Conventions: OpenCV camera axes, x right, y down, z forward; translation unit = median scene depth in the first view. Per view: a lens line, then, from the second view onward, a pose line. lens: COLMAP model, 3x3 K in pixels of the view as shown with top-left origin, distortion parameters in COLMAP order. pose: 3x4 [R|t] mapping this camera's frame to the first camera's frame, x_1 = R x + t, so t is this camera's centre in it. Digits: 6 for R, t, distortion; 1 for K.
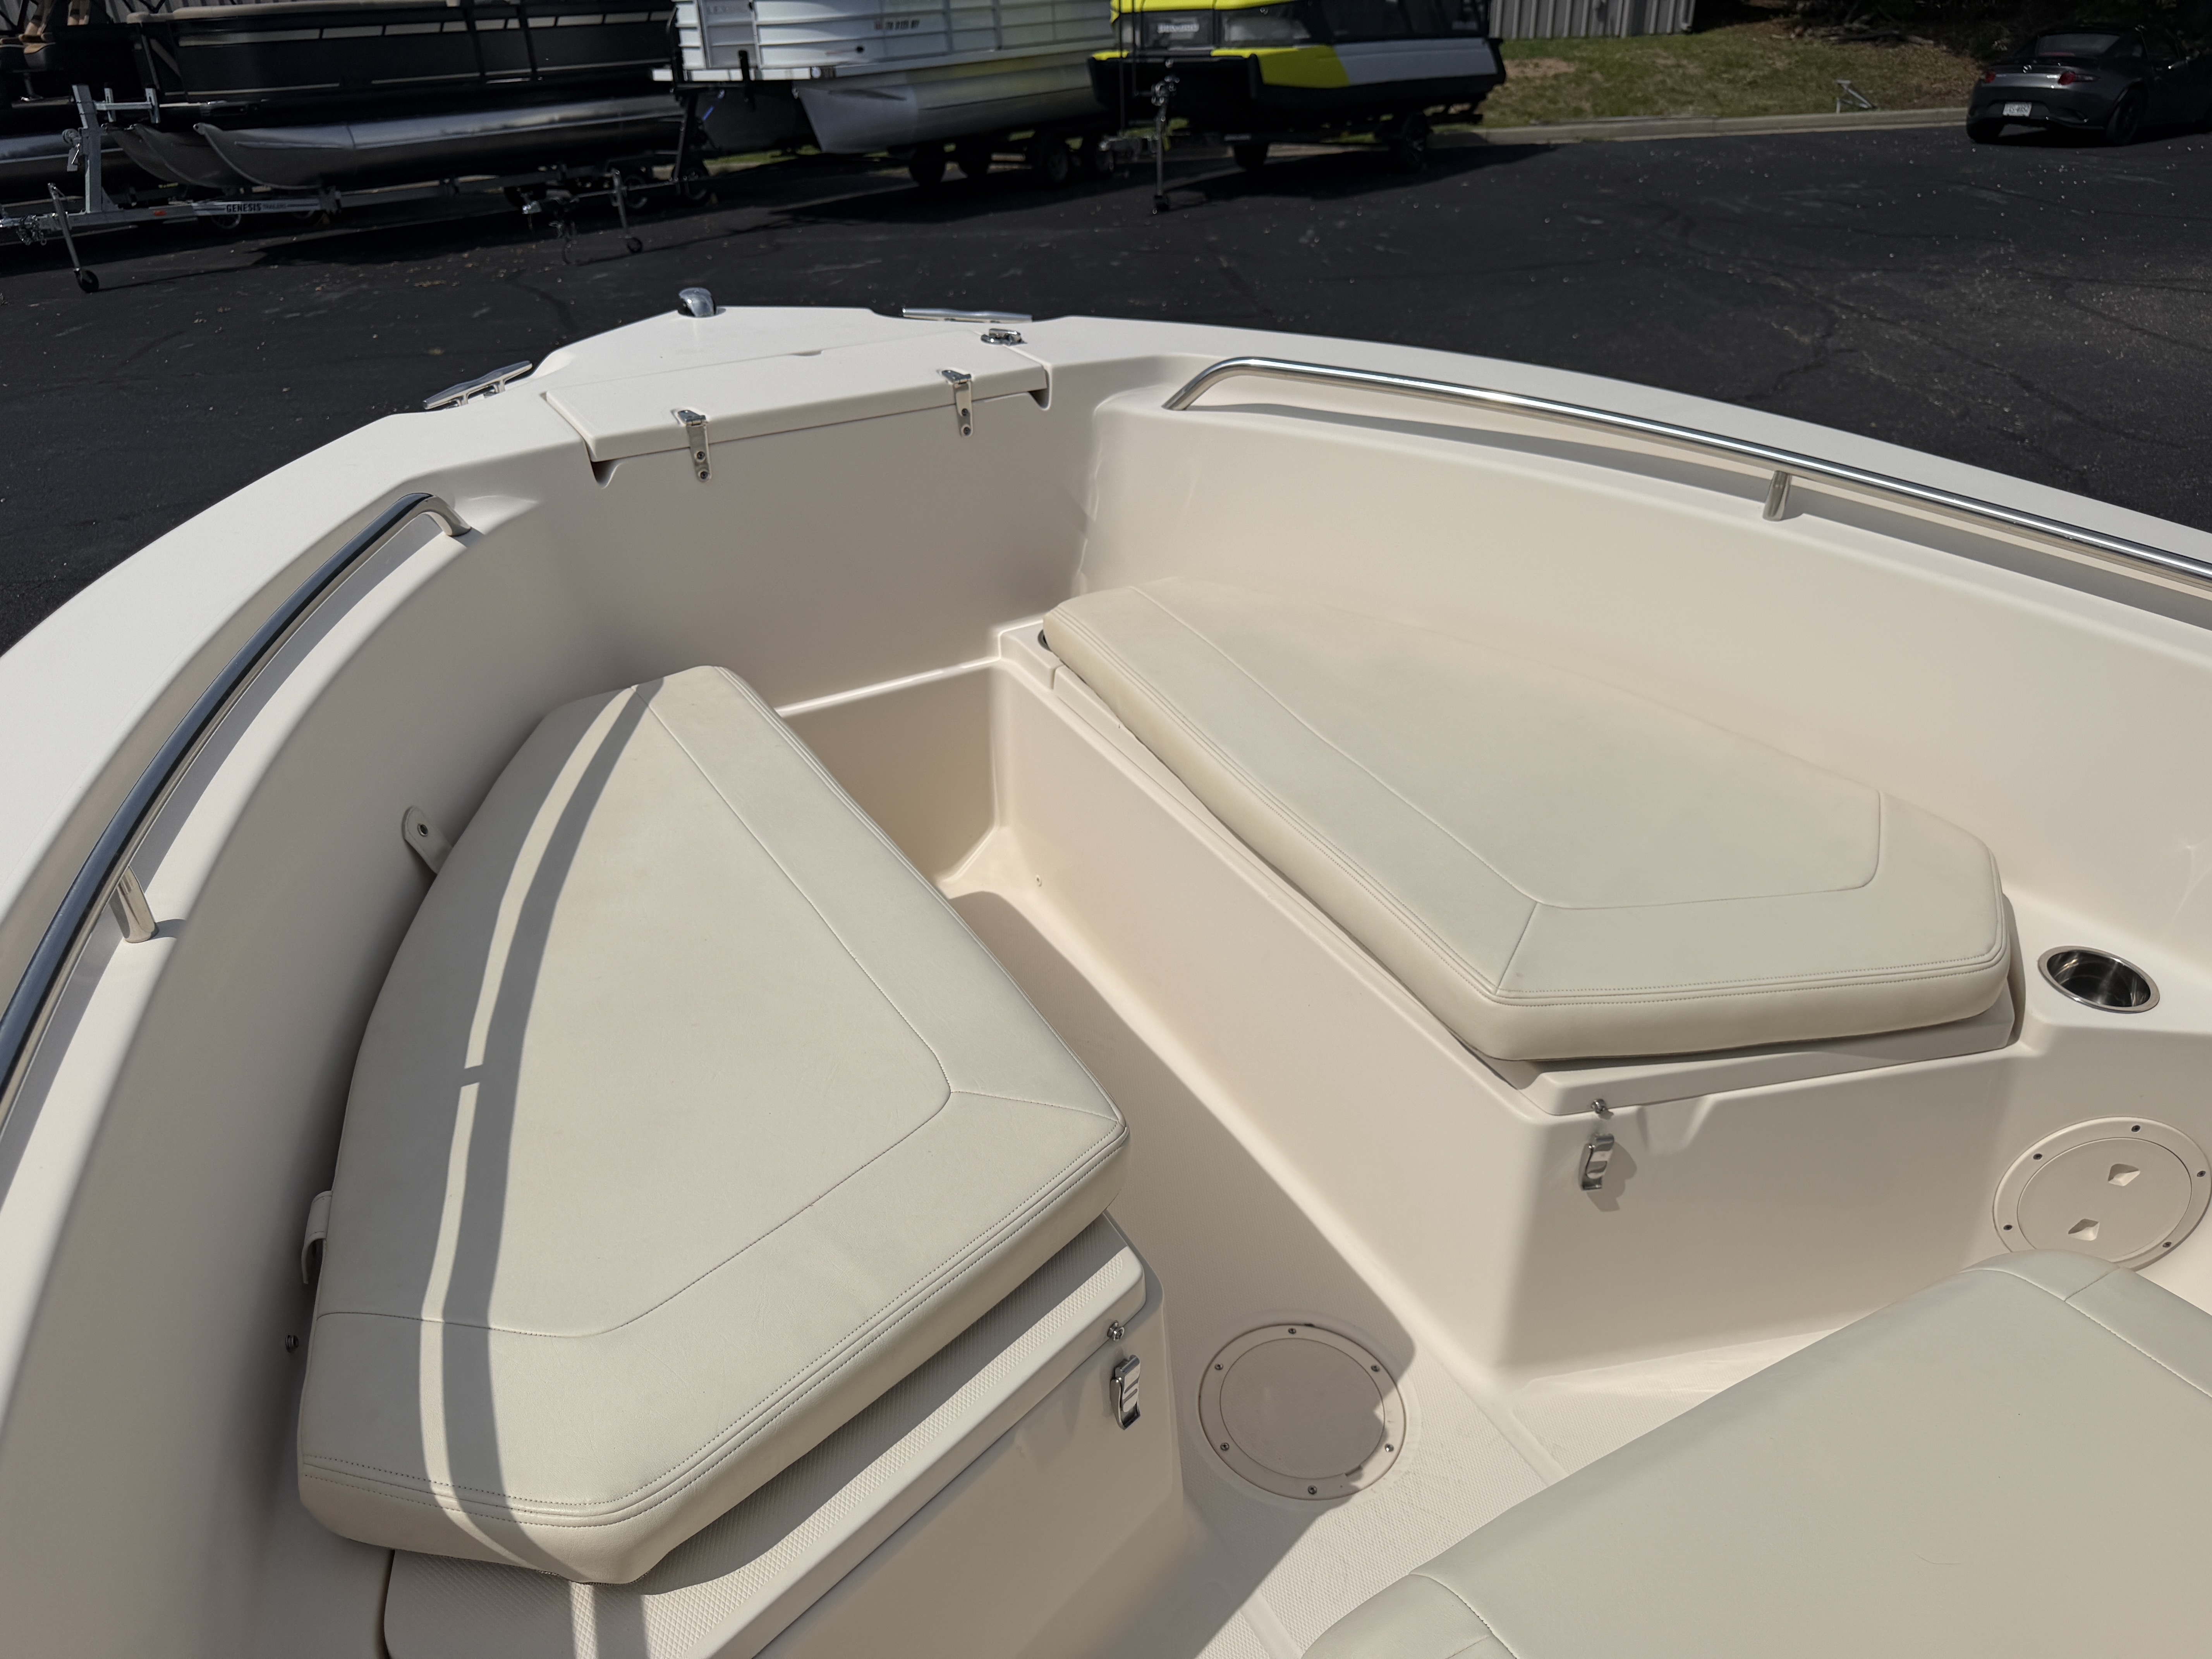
lens RADIAL K [[1540.3, 0, 1156.6], [0, 1540.3, 786.3], [0, 0, 1]] dist [-0.003879, -0.003520]
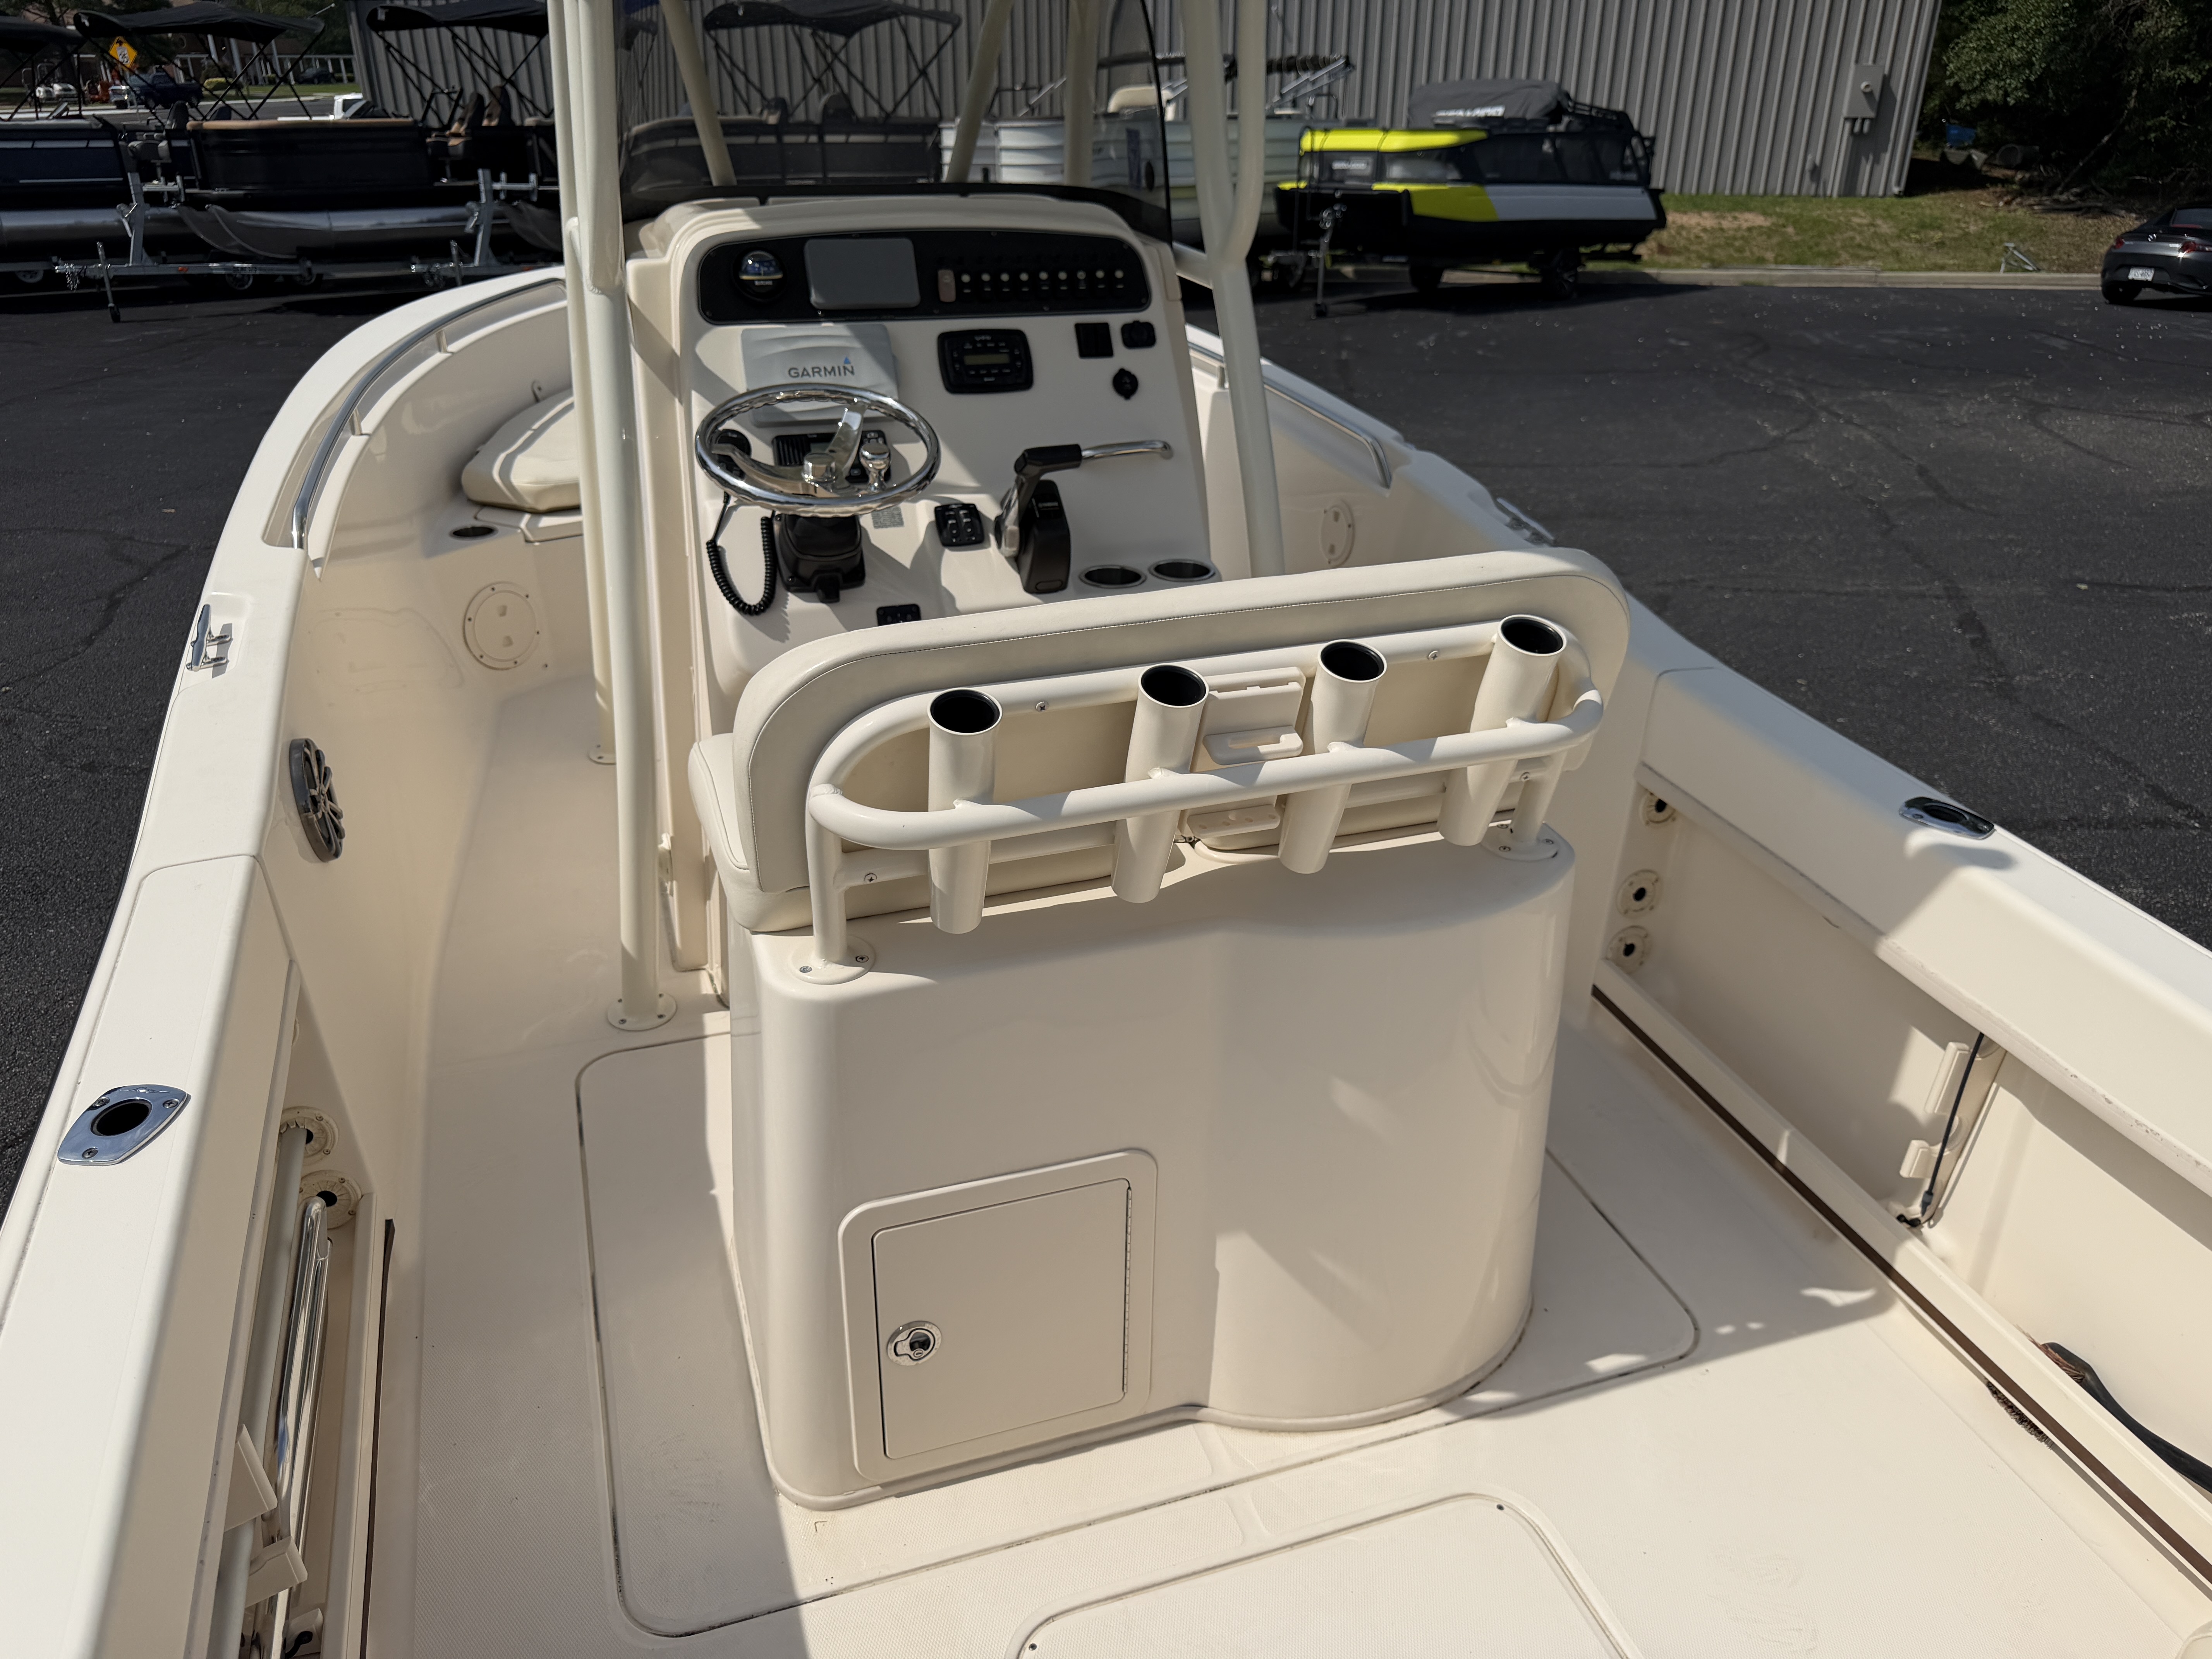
lens RADIAL K [[1574.4, 0, 1184.2], [0, 1574.4, 810.7], [0, 0, 1]] dist [-0.002690, -0.008985]
pose [[0.983084, 0.104105, -0.150694, 0.110476], [-0.114704, 0.991373, -0.063419, 0.077991], [0.142792, 0.079631, 0.986544, -0.148206]]
